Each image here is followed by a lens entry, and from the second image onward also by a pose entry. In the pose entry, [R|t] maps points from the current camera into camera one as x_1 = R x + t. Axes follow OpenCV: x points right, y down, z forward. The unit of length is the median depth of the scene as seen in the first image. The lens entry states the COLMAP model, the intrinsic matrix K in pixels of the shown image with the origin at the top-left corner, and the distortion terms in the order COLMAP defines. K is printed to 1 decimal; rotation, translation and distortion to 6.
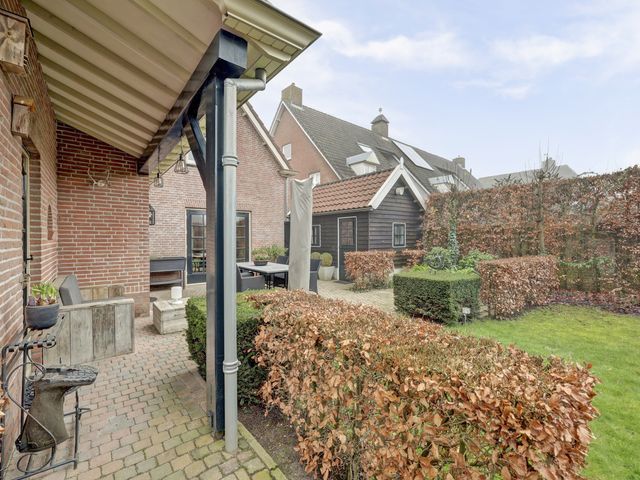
lens RADIAL K [[303.3, 0, 320.0], [0, 303.3, 240.0], [0, 0, 1]] dist [0.000238, -0.000220]
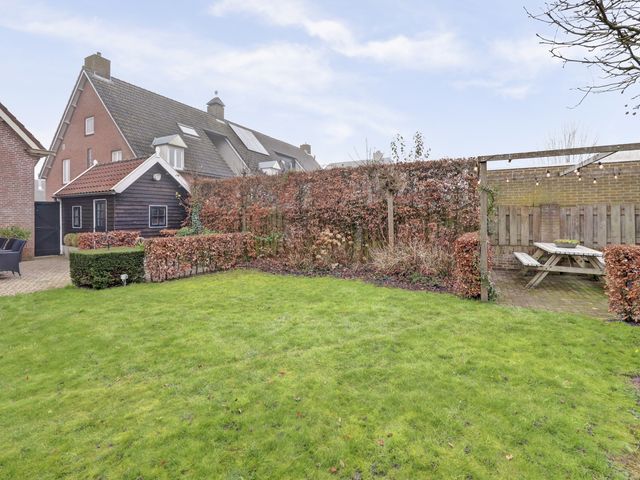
lens RADIAL K [[306.4, 0, 321.5], [0, 306.4, 219.6], [0, 0, 1]] dist [0.000559, 0.000012]
pose [[0.930824, -0.005005, 0.365432, 0.384555], [0.003350, 0.999981, 0.005161, -0.007699], [-0.365451, -0.003580, 0.930824, -0.250601]]
